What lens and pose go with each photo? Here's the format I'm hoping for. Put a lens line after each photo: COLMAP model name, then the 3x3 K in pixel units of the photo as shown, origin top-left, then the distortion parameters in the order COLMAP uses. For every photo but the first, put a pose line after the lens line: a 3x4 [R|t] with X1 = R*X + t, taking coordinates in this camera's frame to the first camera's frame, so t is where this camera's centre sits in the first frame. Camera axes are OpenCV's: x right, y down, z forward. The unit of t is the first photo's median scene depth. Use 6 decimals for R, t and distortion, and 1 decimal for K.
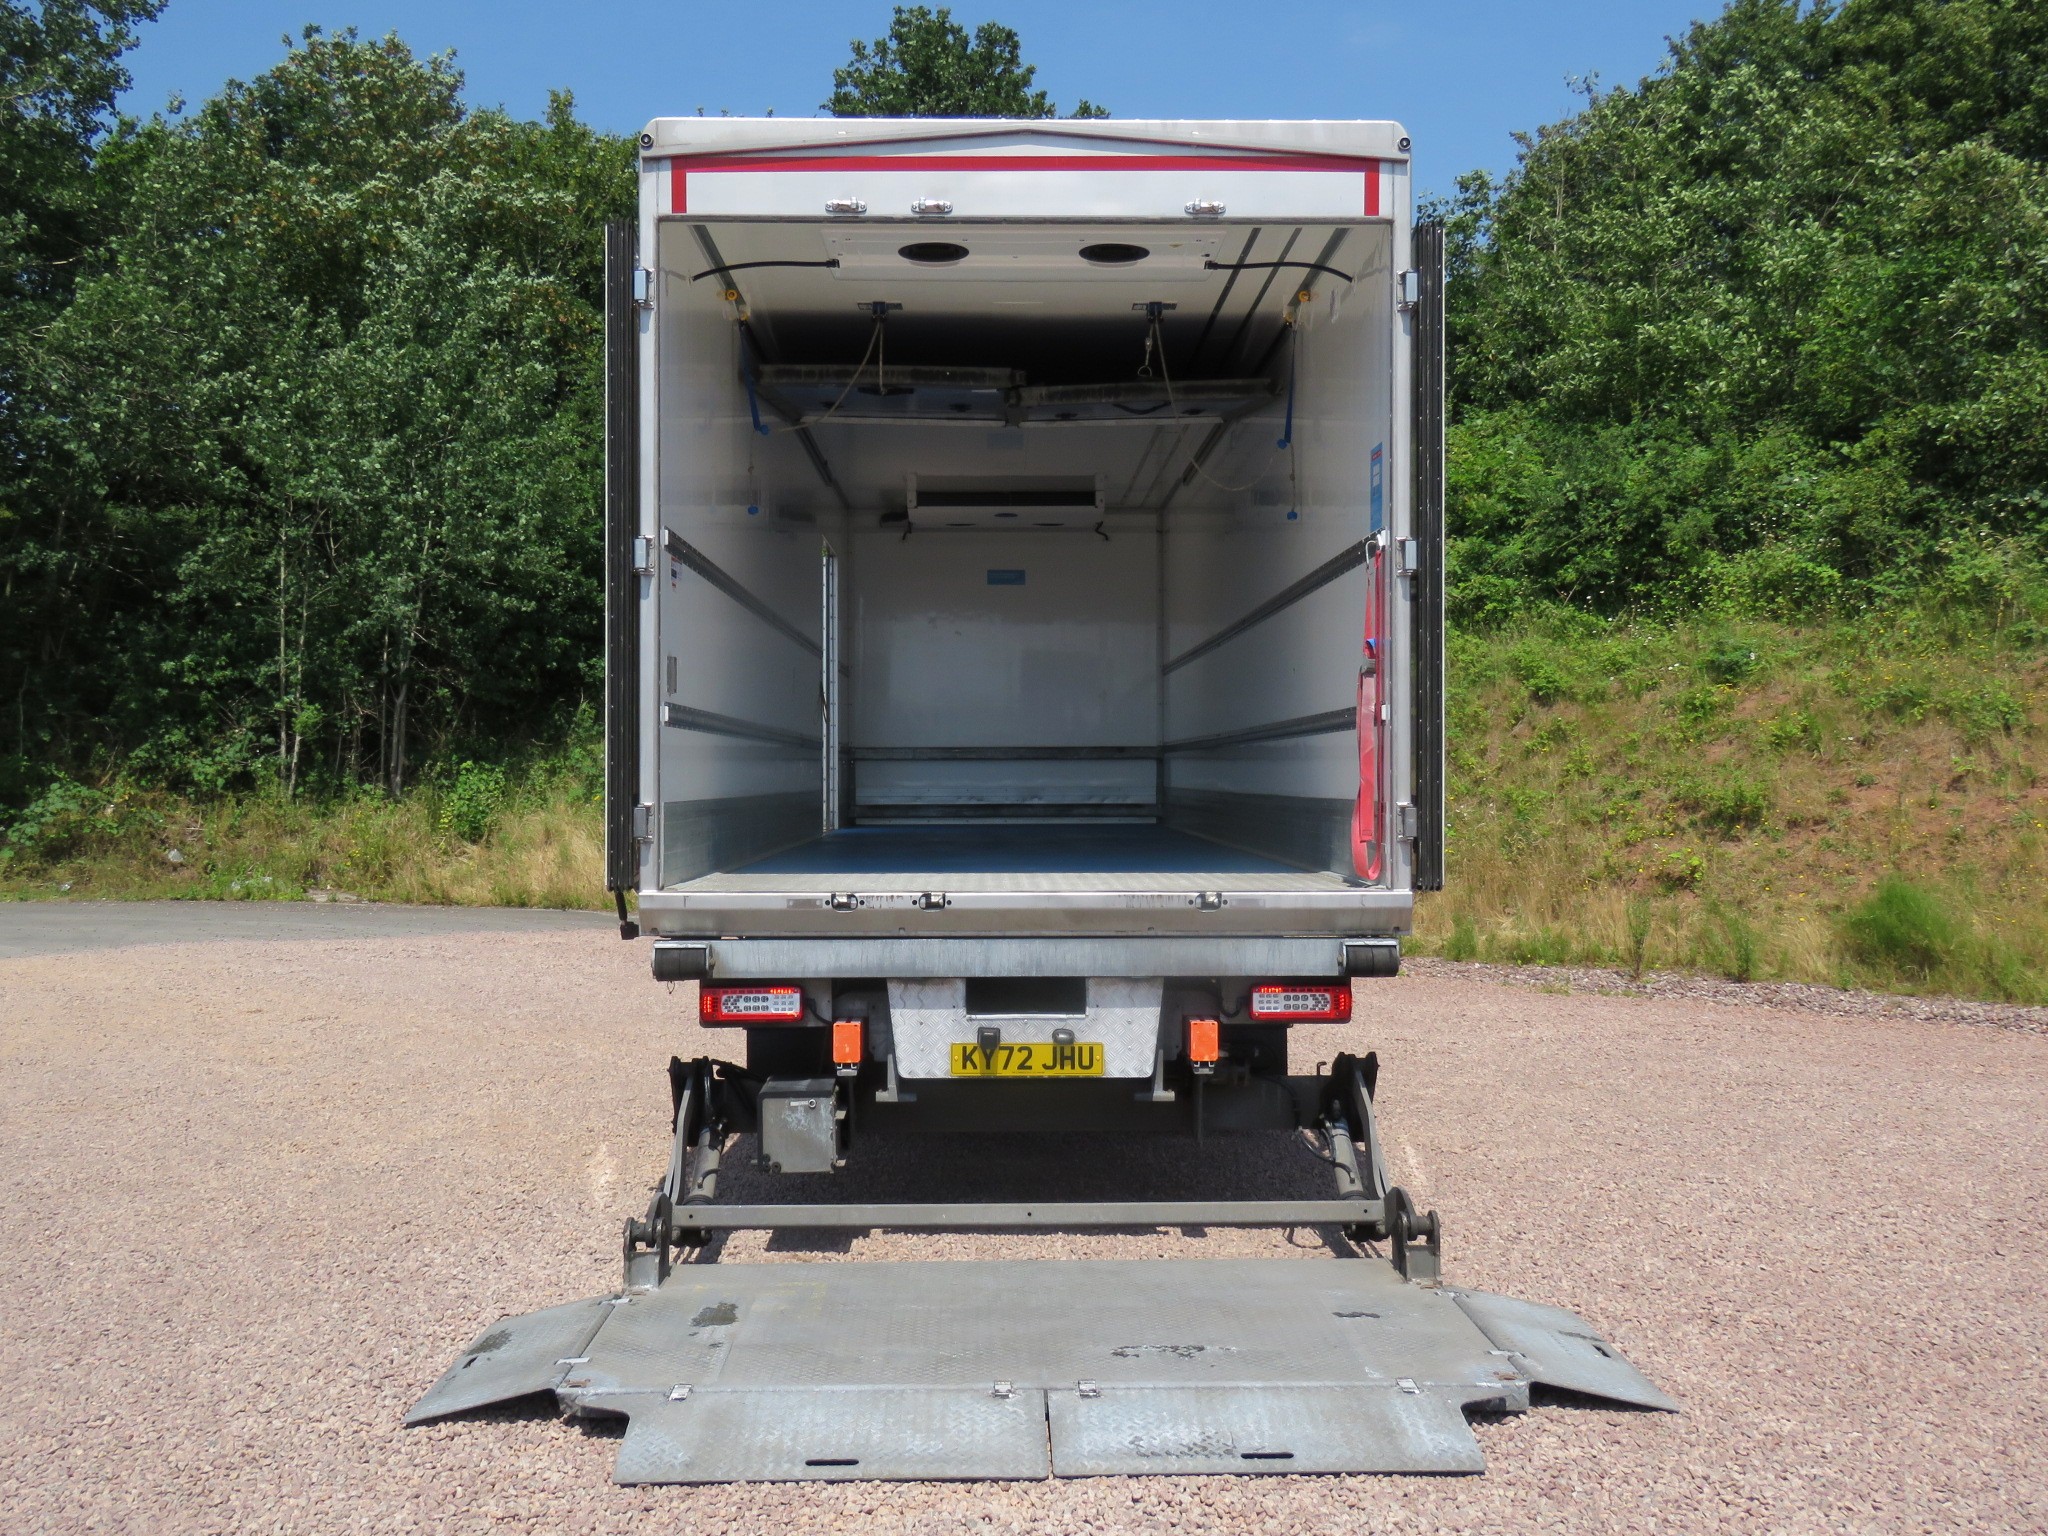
lens RADIAL K [[1999.1, 0, 1024.0], [0, 1999.1, 768.0], [0, 0, 1]] dist [0.028694, -0.003507]
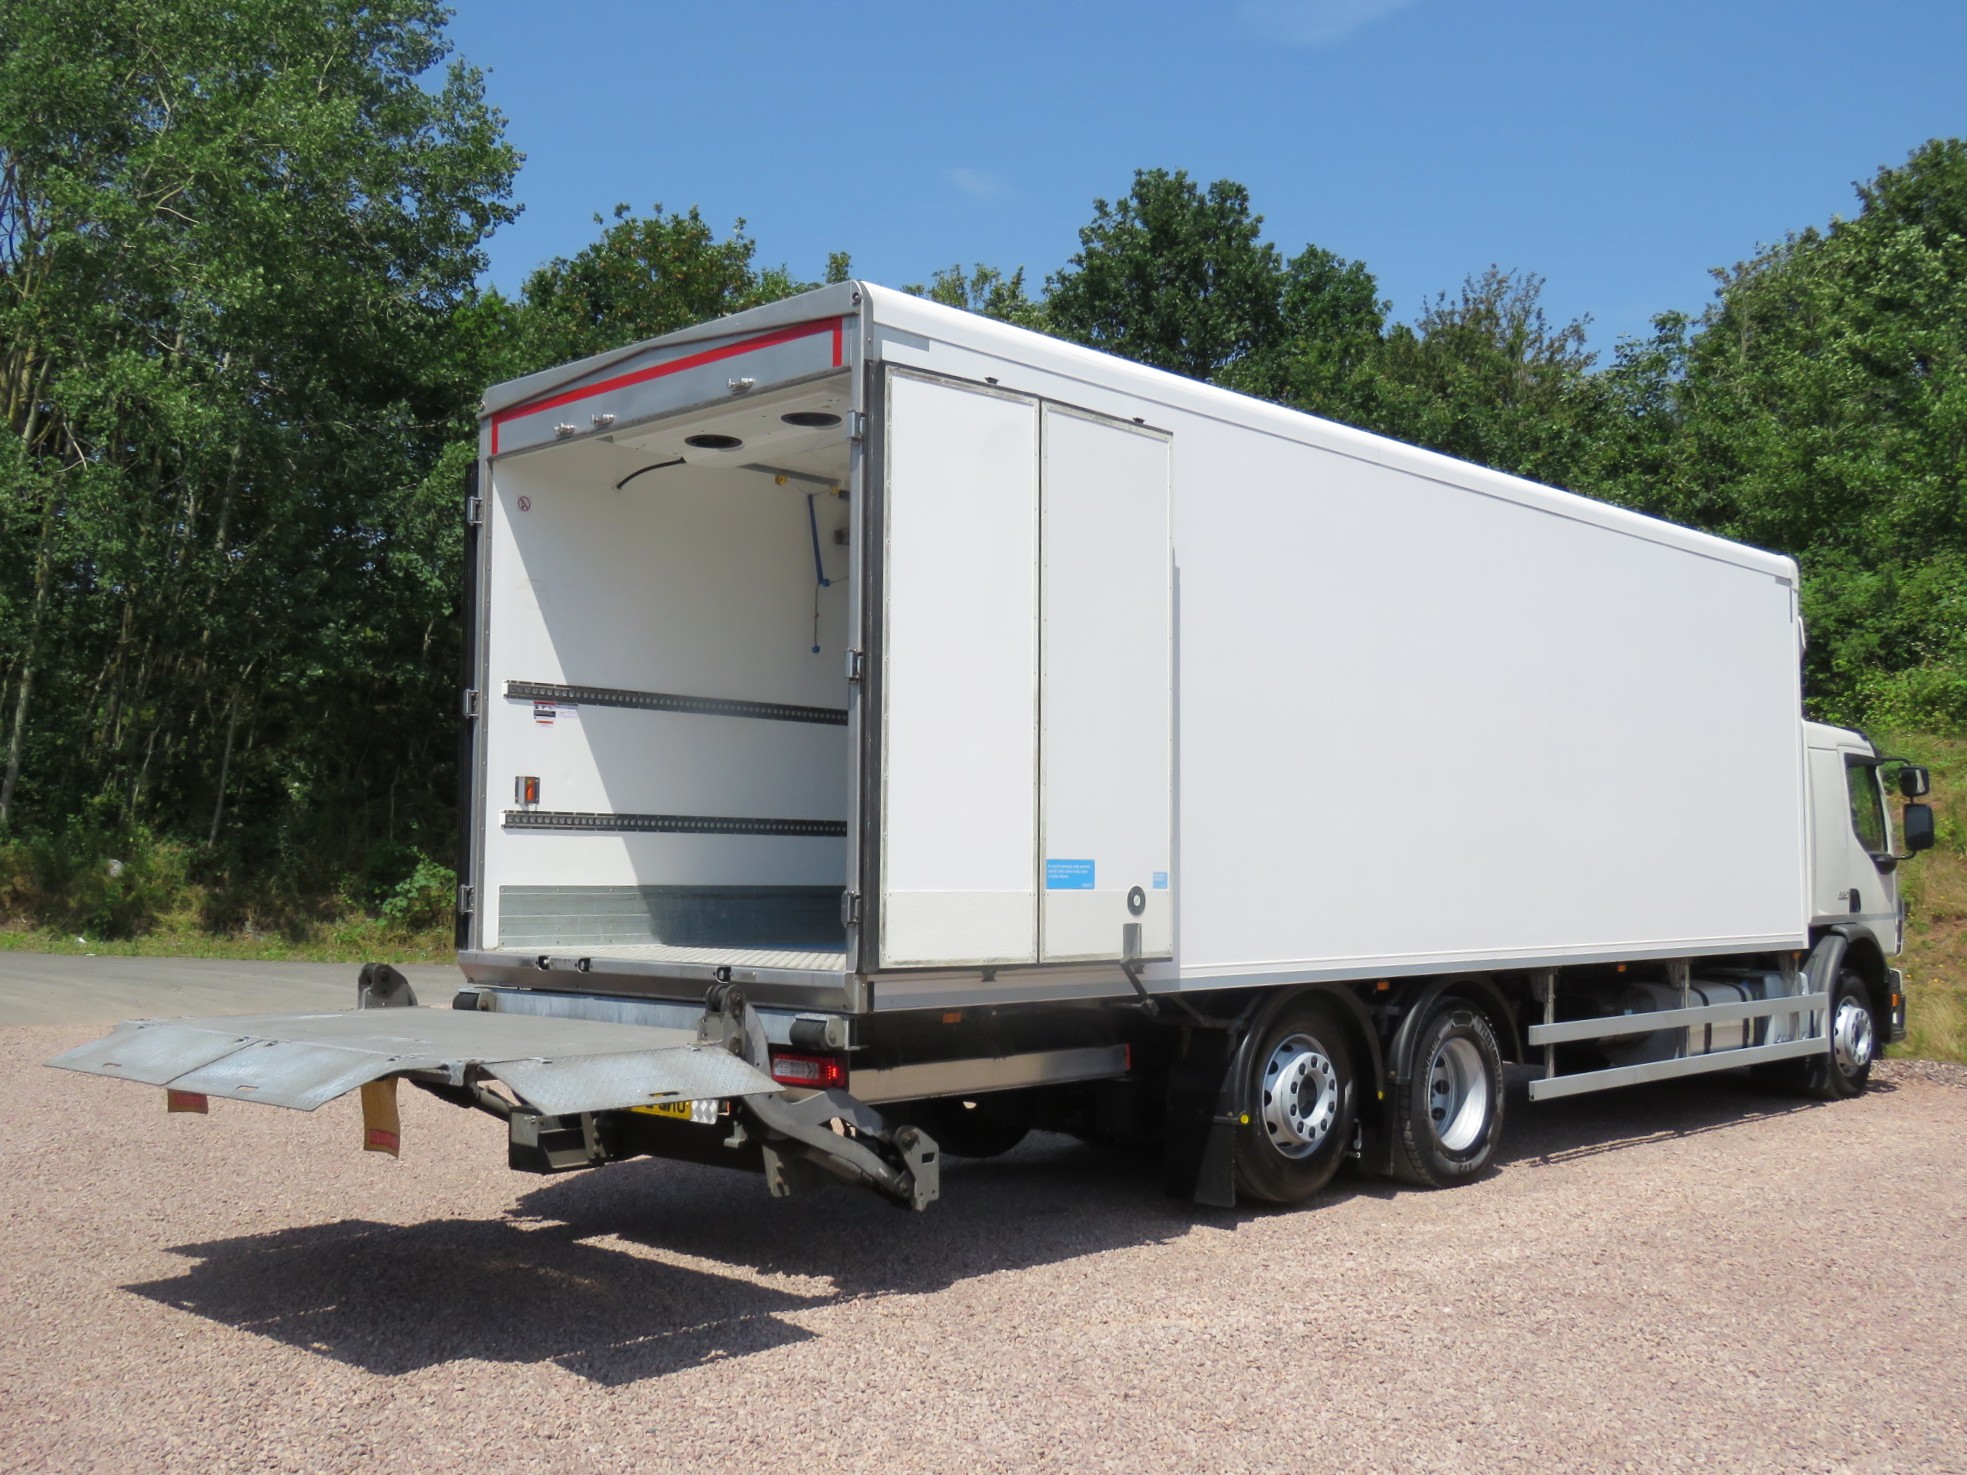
lens RADIAL K [[1983.7, 0, 983.5], [0, 1983.7, 737.5], [0, 0, 1]] dist [-0.006104, 0.005432]
pose [[0.990250, 0.001749, -0.139289, 0.011751], [-0.009954, 0.998253, -0.058232, -0.002932], [0.138944, 0.059051, 0.988538, -0.155561]]
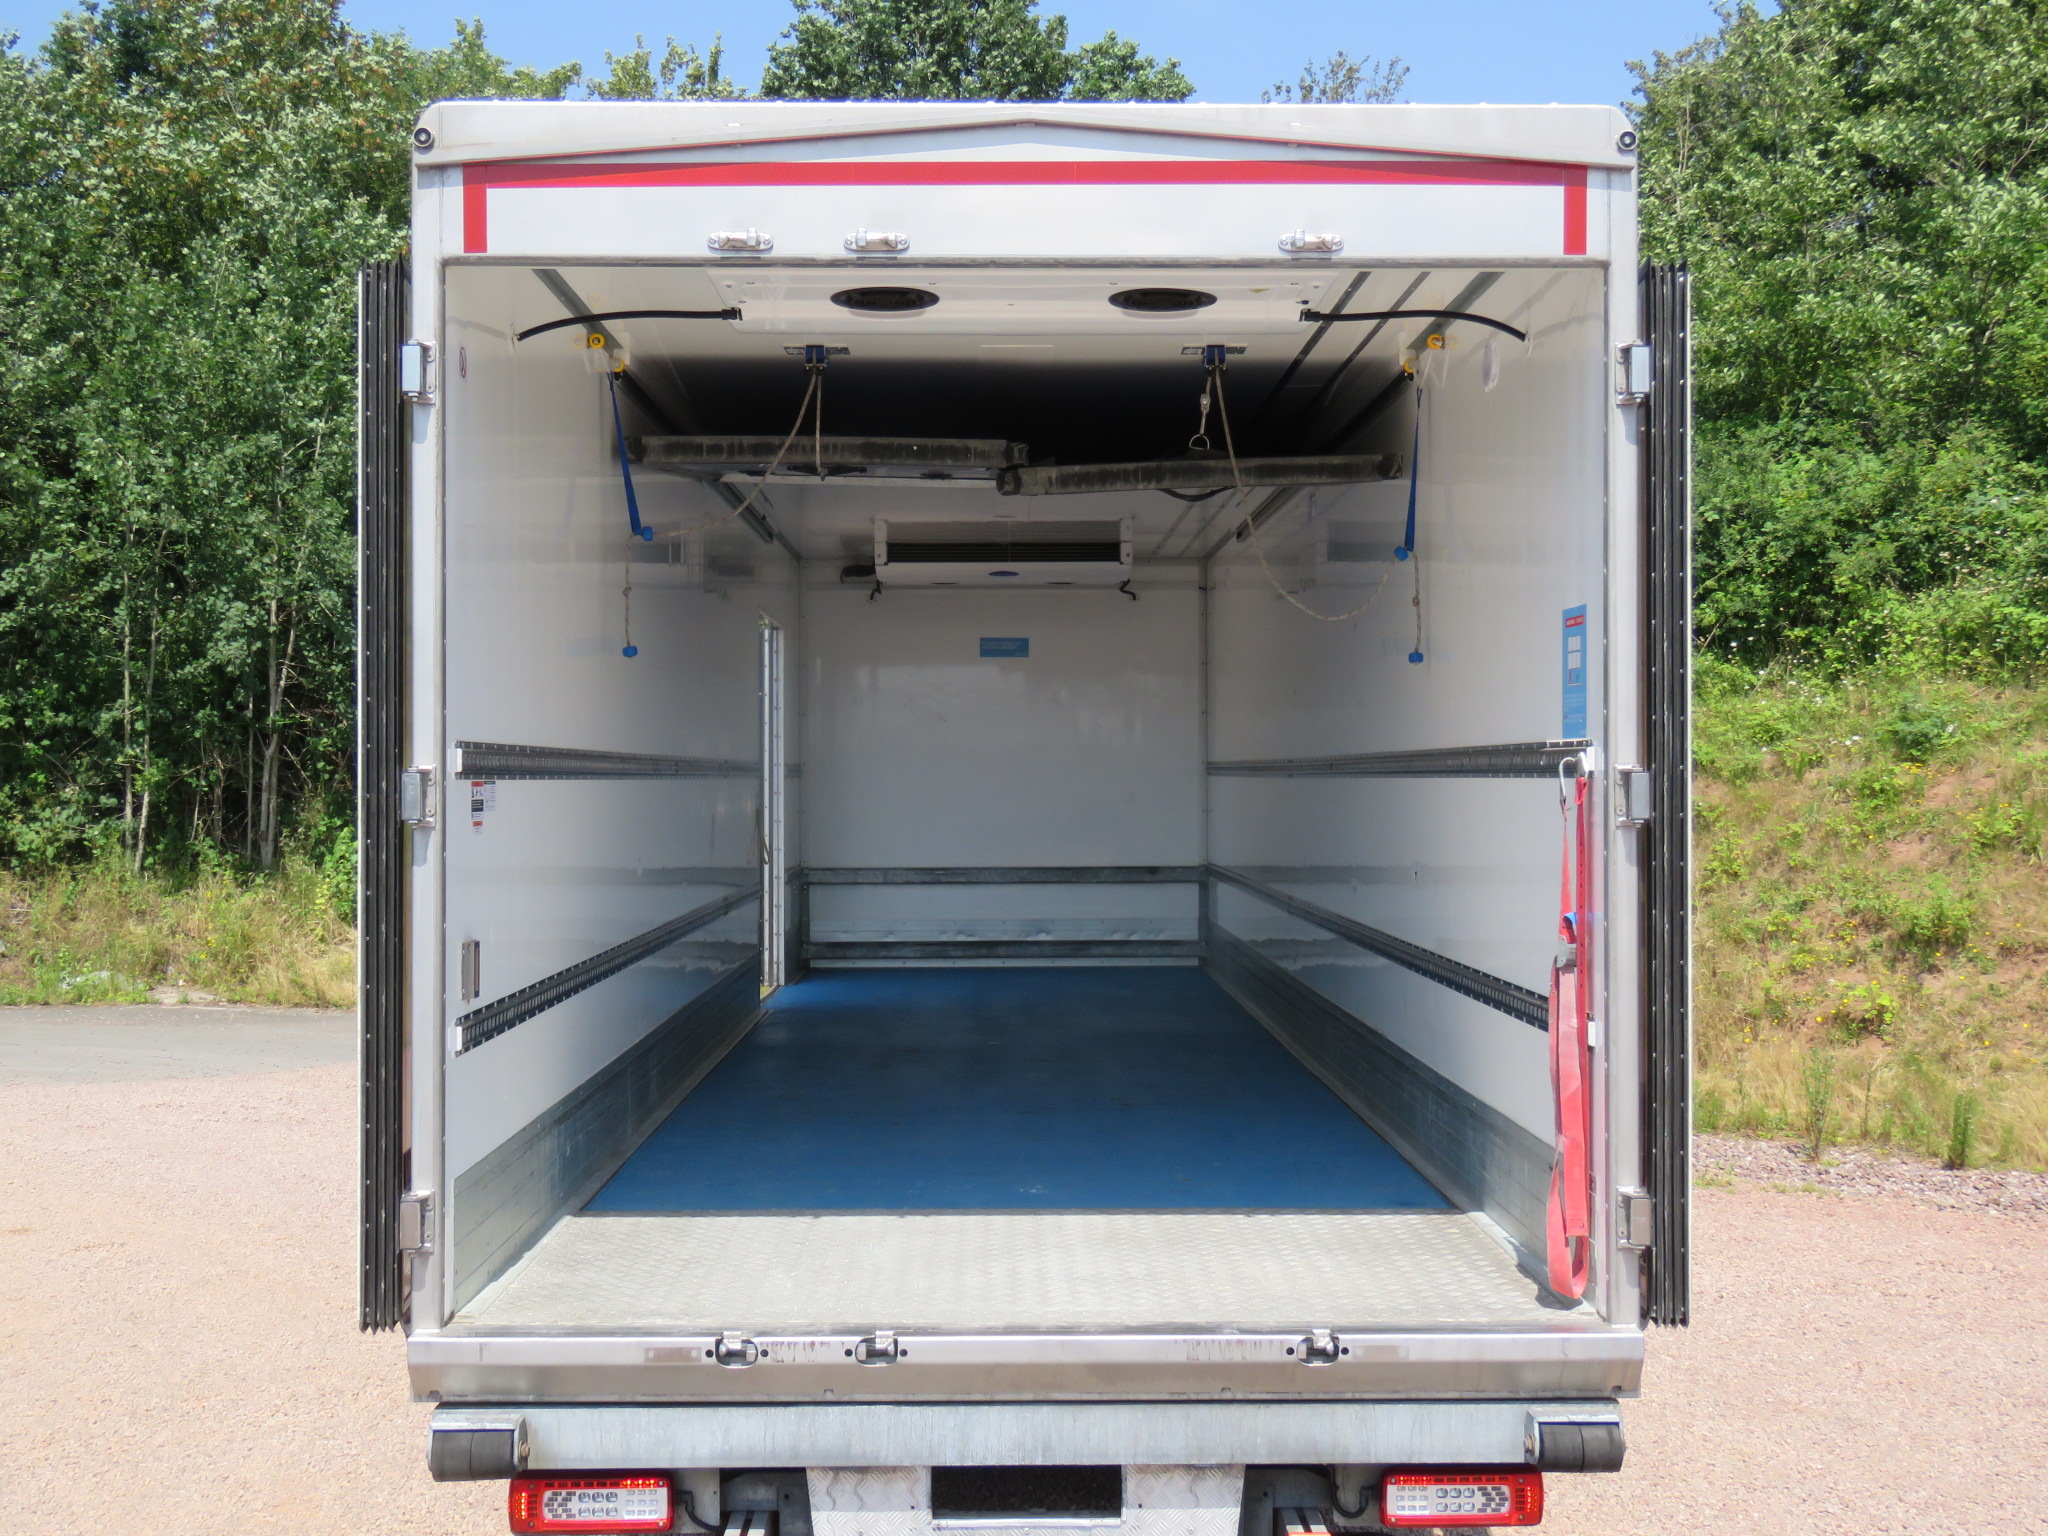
lens RADIAL K [[2268.4, 0, 1024.0], [0, 2268.4, 768.0], [0, 0, 1]] dist [0.010169, 0.003832]
pose [[0.999997, -0.000248, -0.002537, 0.000734], [0.000250, 1.000000, 0.000566, -0.041991], [0.002537, -0.000567, 0.999997, 0.104679]]
